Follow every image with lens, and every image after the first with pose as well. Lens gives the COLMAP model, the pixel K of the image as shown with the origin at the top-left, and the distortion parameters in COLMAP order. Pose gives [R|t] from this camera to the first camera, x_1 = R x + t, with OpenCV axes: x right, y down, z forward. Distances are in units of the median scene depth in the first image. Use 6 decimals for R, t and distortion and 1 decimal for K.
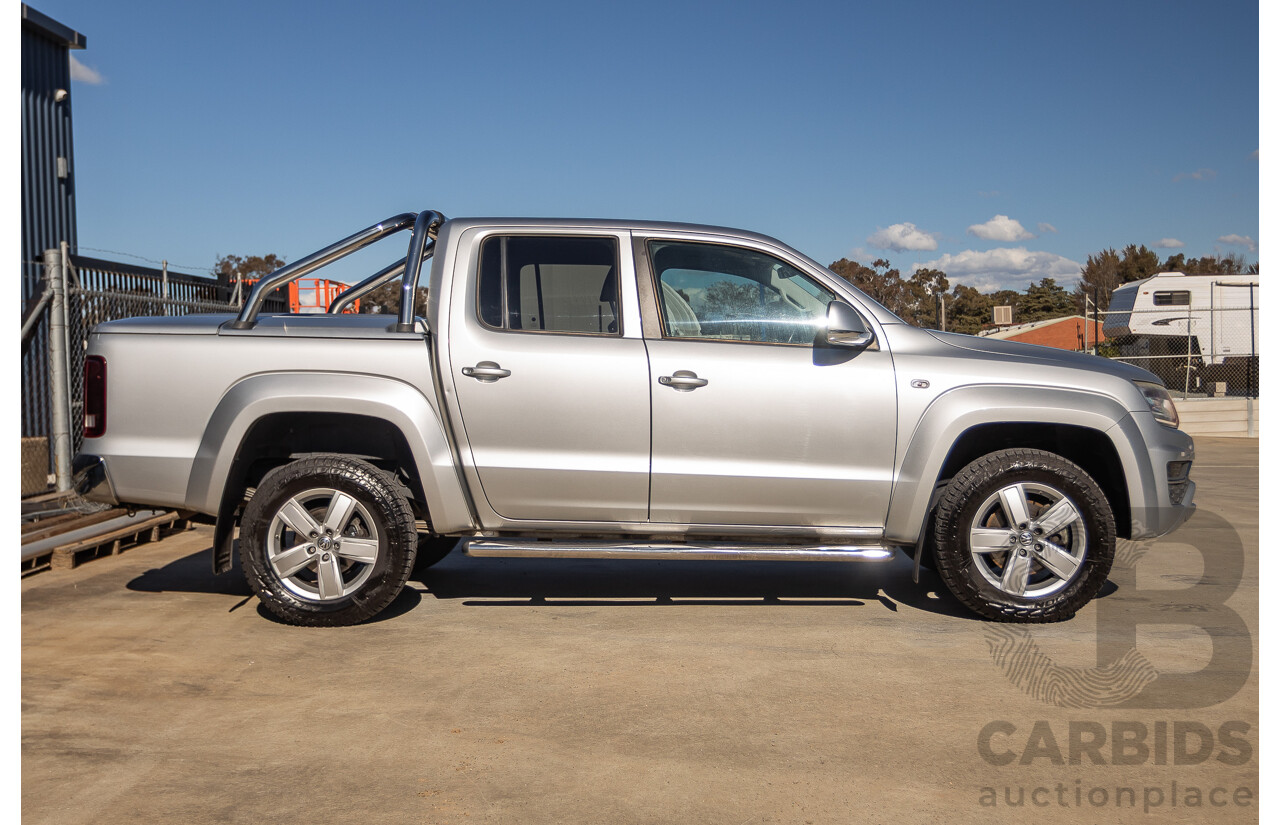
lens RADIAL K [[1795.2, 0, 635.0], [0, 1795.2, 405.3], [0, 0, 1]] dist [0.078971, 0.000000]
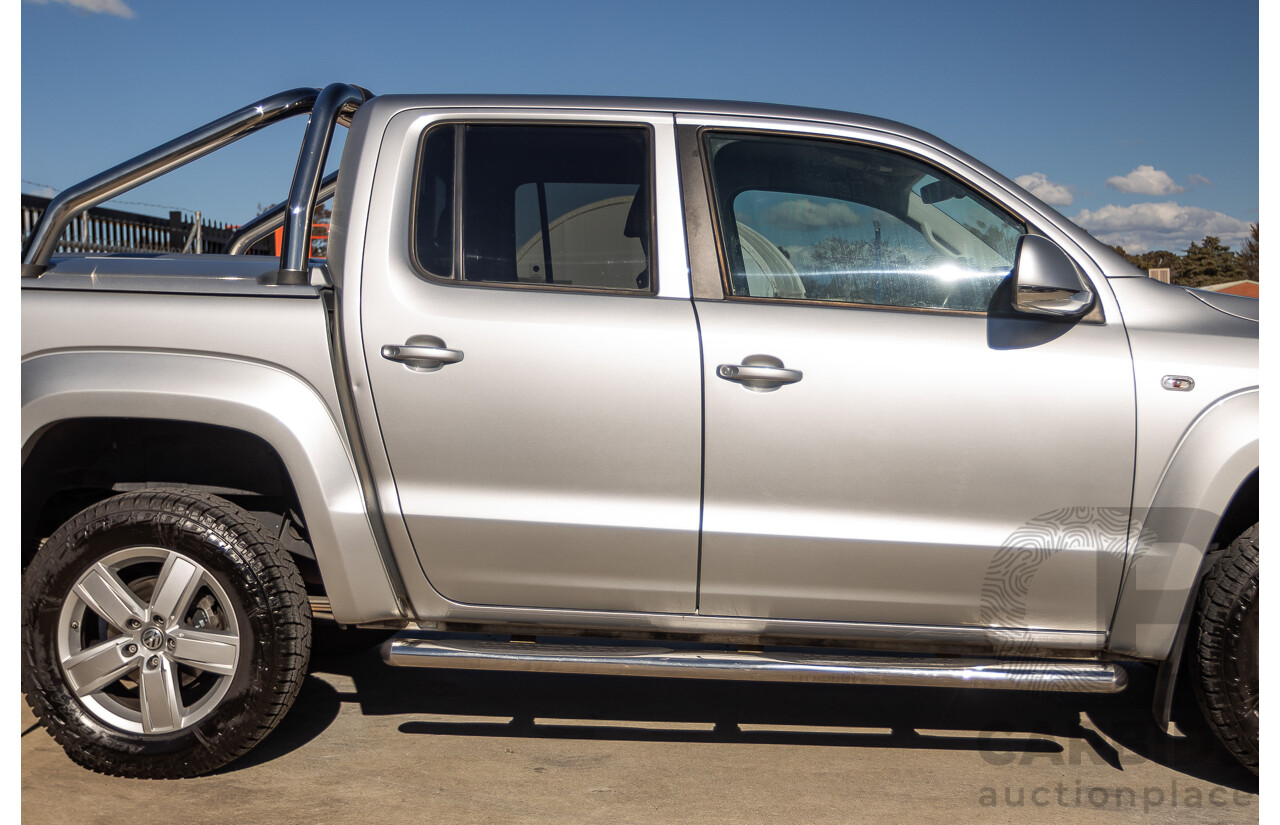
lens RADIAL K [[1959.4, 0, 610.3], [0, 1959.4, 406.4], [0, 0, 1]] dist [0.023401, 0.000000]
pose [[0.998172, 0.012534, -0.059123, 0.015990], [-0.011600, 0.999803, 0.016125, -0.012239], [0.059313, -0.015410, 0.998120, 0.362284]]
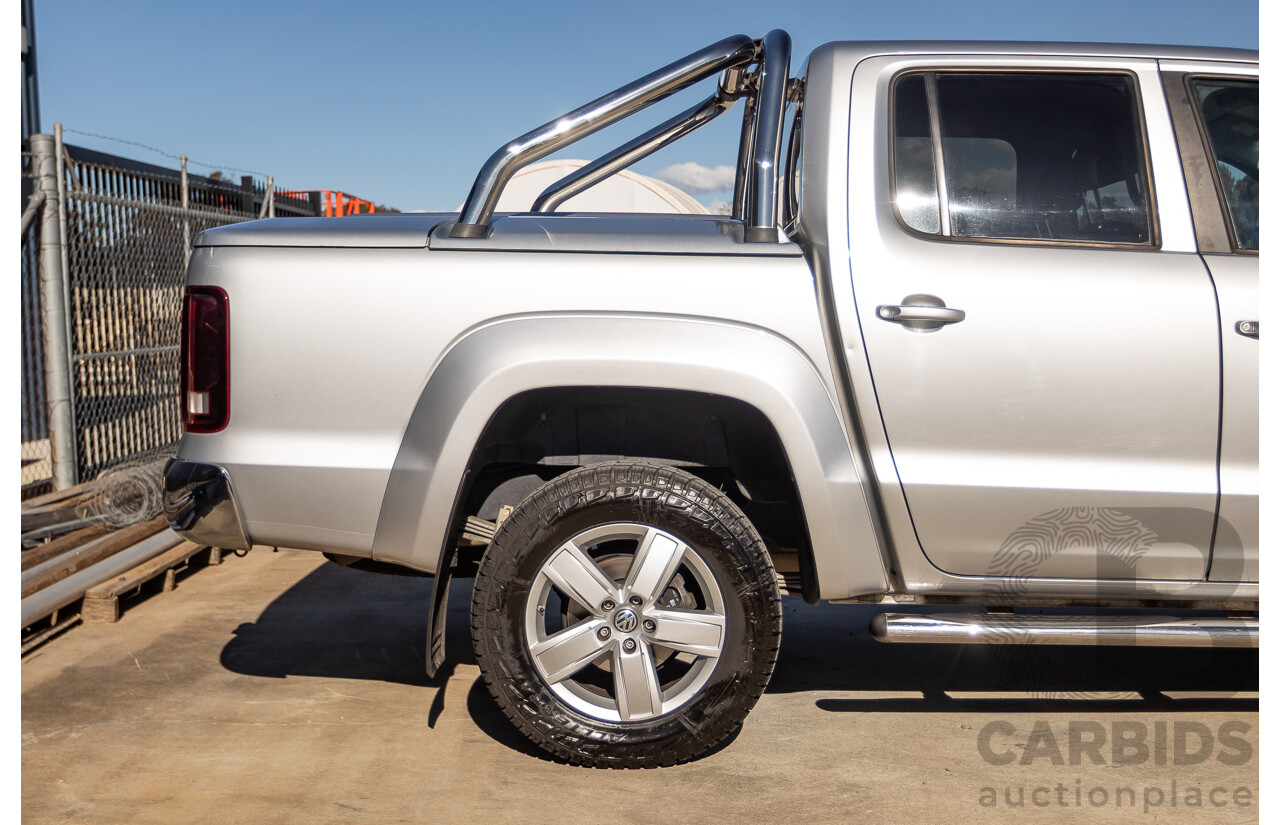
lens RADIAL K [[1959.4, 0, 663.9], [0, 1959.4, 405.1], [0, 0, 1]] dist [0.023401, 0.000000]
pose [[0.999415, -0.004655, 0.033883, -0.180798], [0.003547, 0.999460, 0.032664, -0.010273], [-0.034016, -0.032524, 0.998892, 0.391576]]
